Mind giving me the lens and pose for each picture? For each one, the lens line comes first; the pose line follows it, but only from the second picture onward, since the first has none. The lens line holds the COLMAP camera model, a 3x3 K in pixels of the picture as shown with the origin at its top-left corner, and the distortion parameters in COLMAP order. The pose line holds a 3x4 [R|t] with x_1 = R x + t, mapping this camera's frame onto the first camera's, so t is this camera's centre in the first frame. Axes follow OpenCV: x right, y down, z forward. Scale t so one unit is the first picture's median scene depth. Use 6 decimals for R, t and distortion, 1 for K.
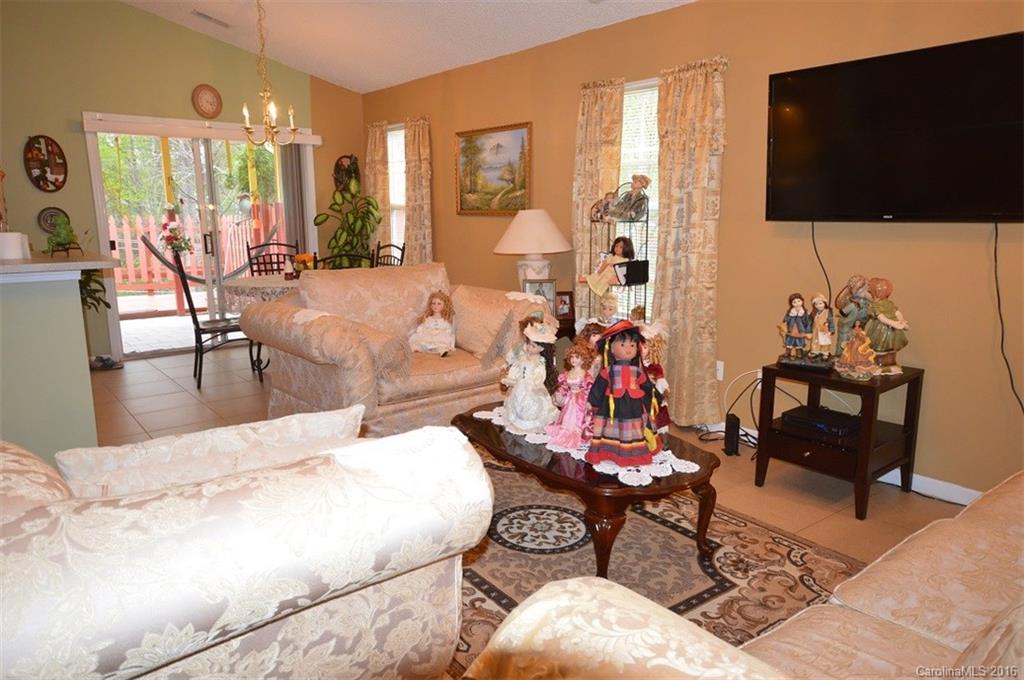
lens RADIAL K [[703.5, 0, 496.7], [0, 703.5, 344.1], [0, 0, 1]] dist [0.019899, 0.006452]
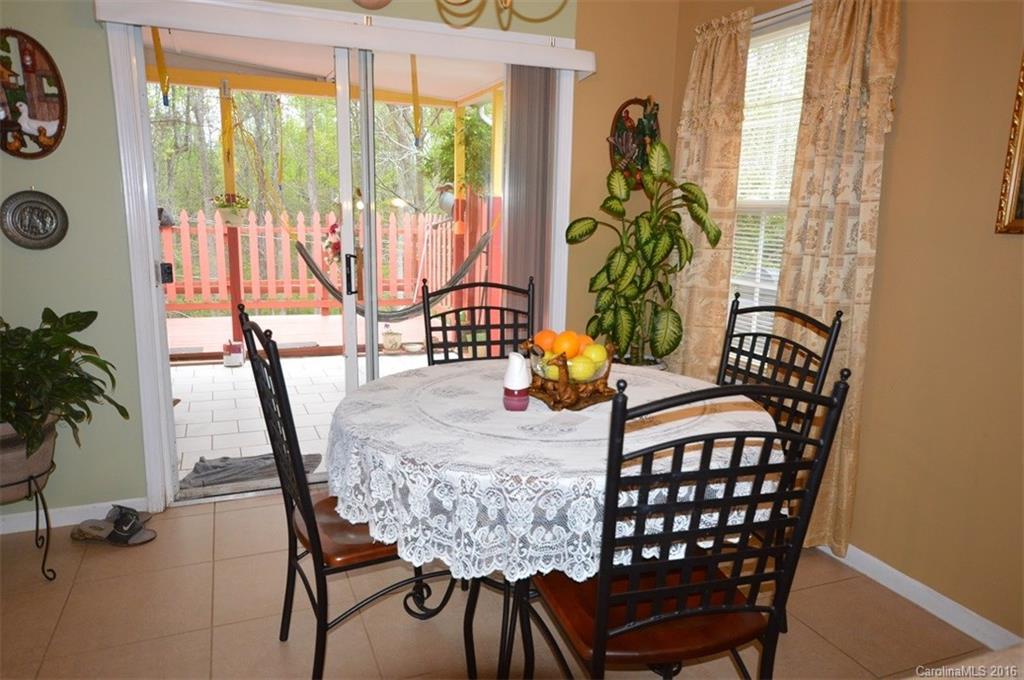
lens RADIAL K [[703.5, 0, 496.7], [0, 703.5, 344.1], [0, 0, 1]] dist [0.019899, 0.006452]
pose [[0.959733, 0.076682, -0.270247, -0.170313], [-0.077130, 0.996981, 0.008978, -0.101174], [0.270119, 0.012228, 0.962749, 0.534051]]
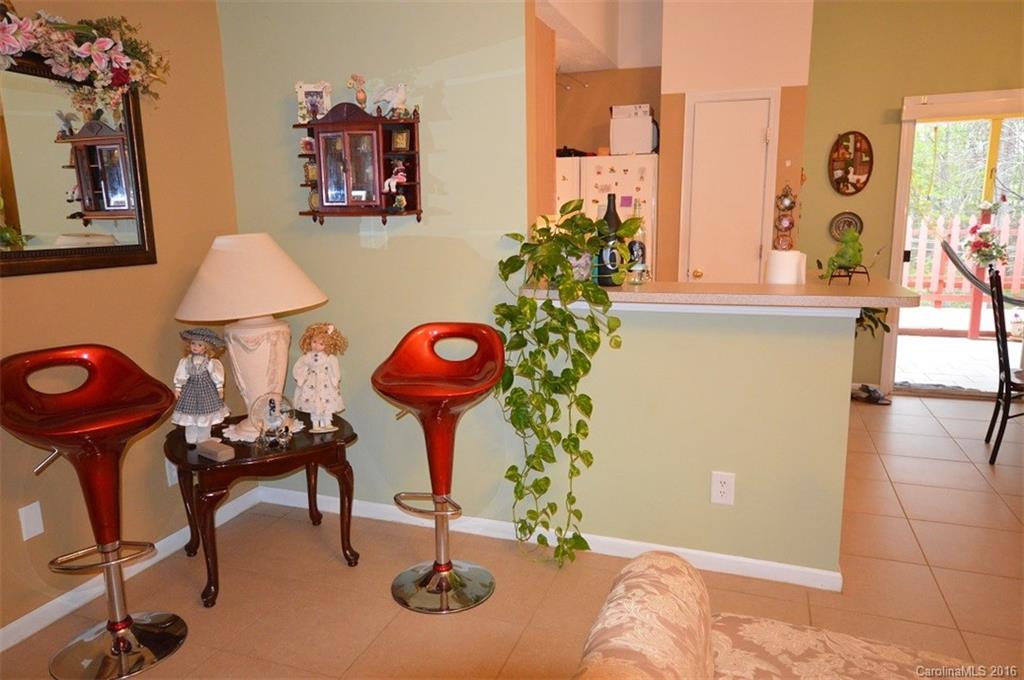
lens RADIAL K [[703.5, 0, 496.7], [0, 703.5, 344.1], [0, 0, 1]] dist [0.019899, 0.006452]
pose [[0.533008, 0.150519, -0.832614, -0.080571], [-0.147051, 0.985553, 0.084031, -0.032945], [0.833234, 0.077647, 0.547441, 0.134621]]
